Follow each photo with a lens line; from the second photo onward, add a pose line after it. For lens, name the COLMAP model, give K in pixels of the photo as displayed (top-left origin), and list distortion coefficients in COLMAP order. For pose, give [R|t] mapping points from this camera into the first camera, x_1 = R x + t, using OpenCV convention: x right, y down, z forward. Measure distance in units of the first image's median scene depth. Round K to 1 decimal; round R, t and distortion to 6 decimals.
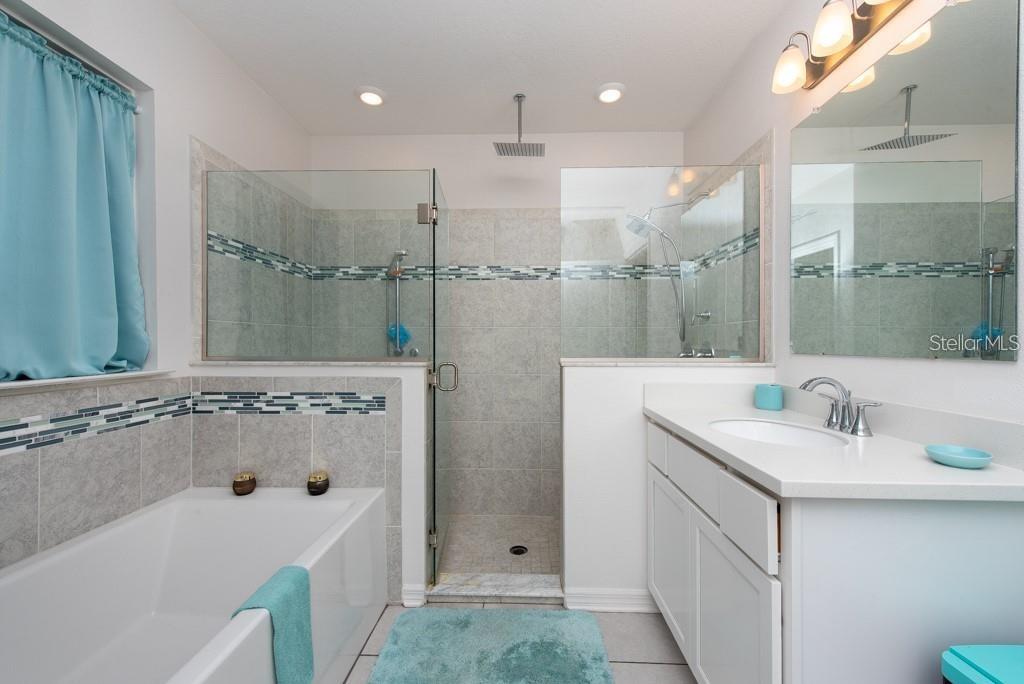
lens RADIAL K [[402.9, 0, 510.0], [0, 402.9, 344.3], [0, 0, 1]] dist [0.016598, -0.004275]
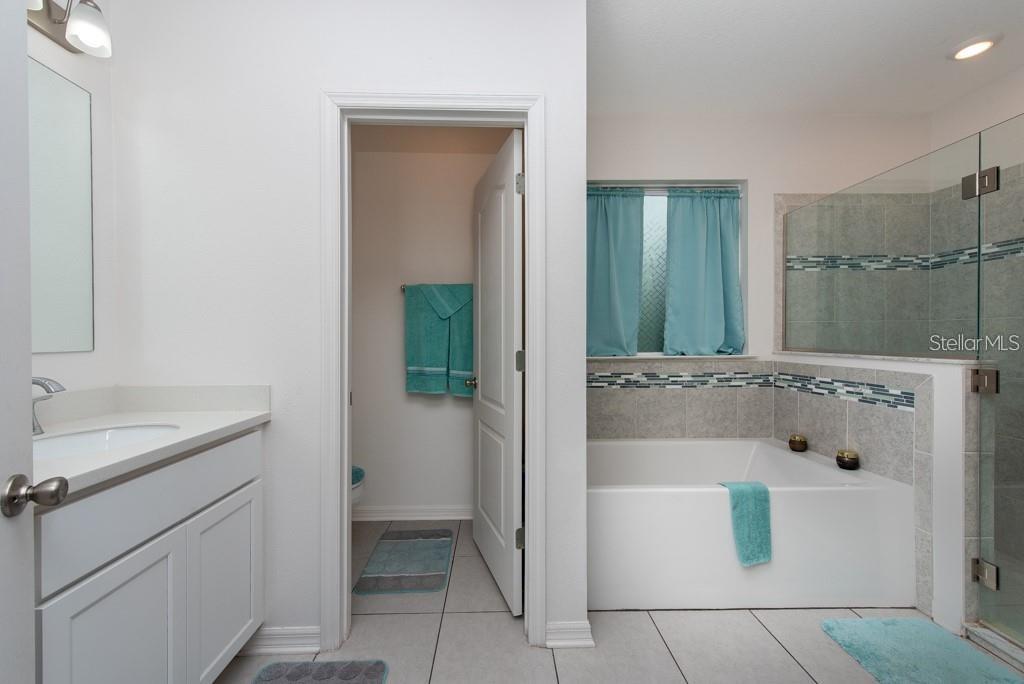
lens RADIAL K [[402.9, 0, 509.7], [0, 402.9, 340.9], [0, 0, 1]] dist [0.016598, -0.004275]
pose [[0.069212, 0.006408, -0.997581, 0.594955], [-0.002177, 0.999978, 0.006273, 0.000413], [0.997600, 0.001738, 0.069225, -0.035504]]
